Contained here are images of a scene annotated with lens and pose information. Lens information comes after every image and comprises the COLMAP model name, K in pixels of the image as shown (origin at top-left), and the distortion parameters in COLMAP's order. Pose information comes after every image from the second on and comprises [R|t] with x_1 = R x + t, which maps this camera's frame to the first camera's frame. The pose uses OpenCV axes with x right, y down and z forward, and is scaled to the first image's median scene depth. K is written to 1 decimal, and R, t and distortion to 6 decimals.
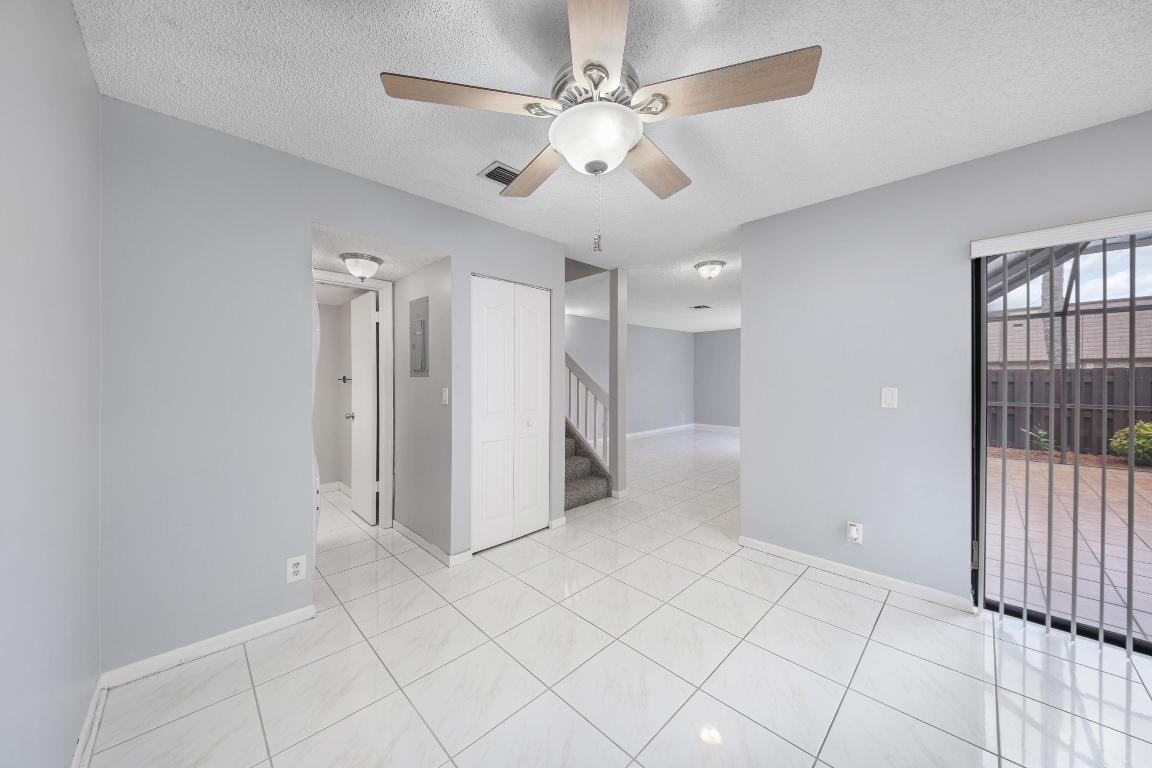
lens RADIAL K [[390.4, 0, 576.7], [0, 390.4, 379.3], [0, 0, 1]] dist [0.001390, -0.000206]
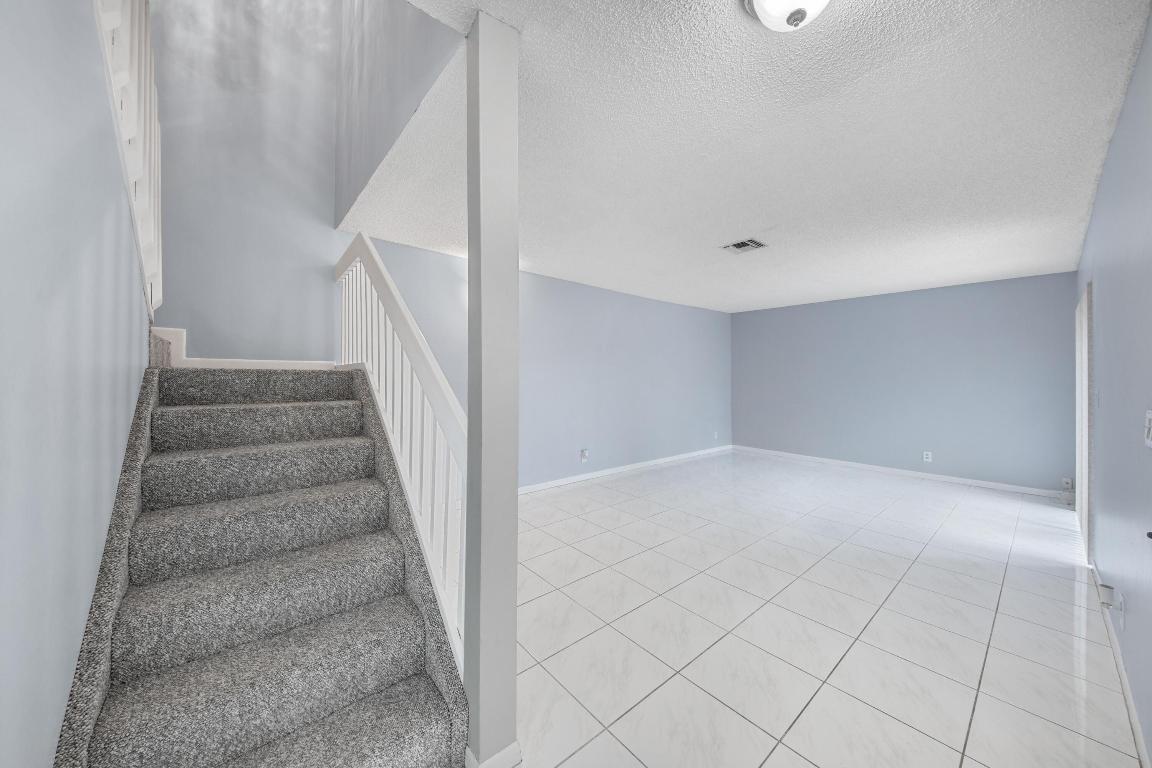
lens RADIAL K [[397.2, 0, 594.5], [0, 397.2, 374.8], [0, 0, 1]] dist [-0.000324, -0.000108]
pose [[0.999267, 0.005140, -0.037927, 0.242481], [-0.005275, 0.999980, -0.003452, -0.008369], [0.037908, 0.003650, 0.999275, 0.829617]]
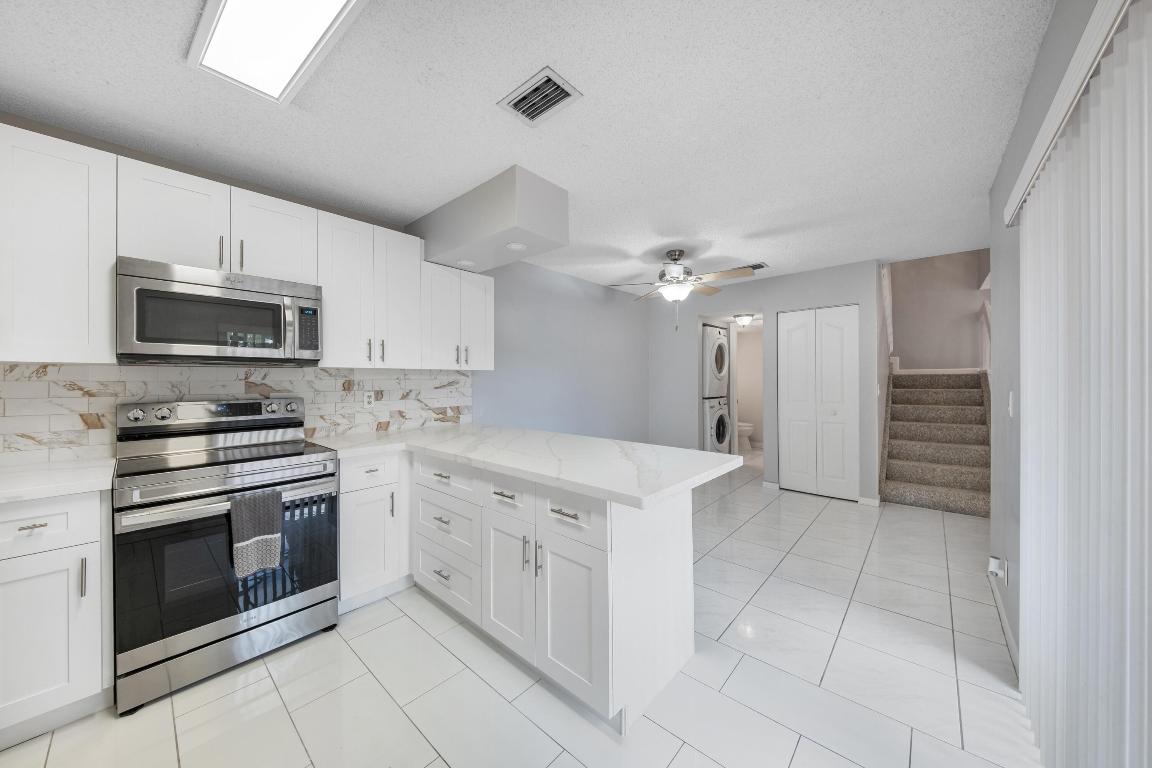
lens RADIAL K [[390.4, 0, 576.7], [0, 390.4, 379.3], [0, 0, 1]] dist [0.001390, -0.000206]
pose [[0.067340, 0.001320, -0.997729, 1.024631], [-0.001105, 0.999999, 0.001248, 0.000750], [0.997729, 0.001019, 0.067342, 0.051571]]
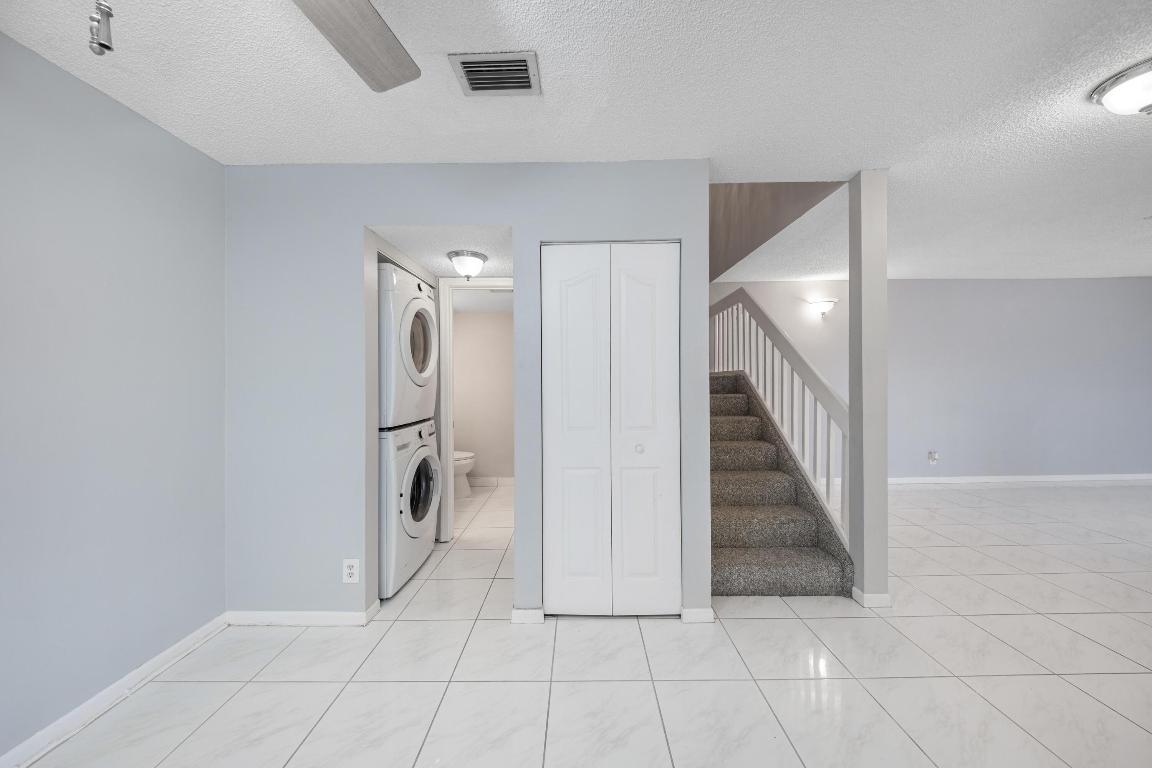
lens RADIAL K [[390.4, 0, 576.7], [0, 390.4, 379.3], [0, 0, 1]] dist [0.001390, -0.000206]
pose [[0.703655, -0.004564, -0.710527, 0.249434], [0.005419, 0.999985, -0.001057, -0.006072], [0.710521, -0.003107, 0.703669, 0.414315]]
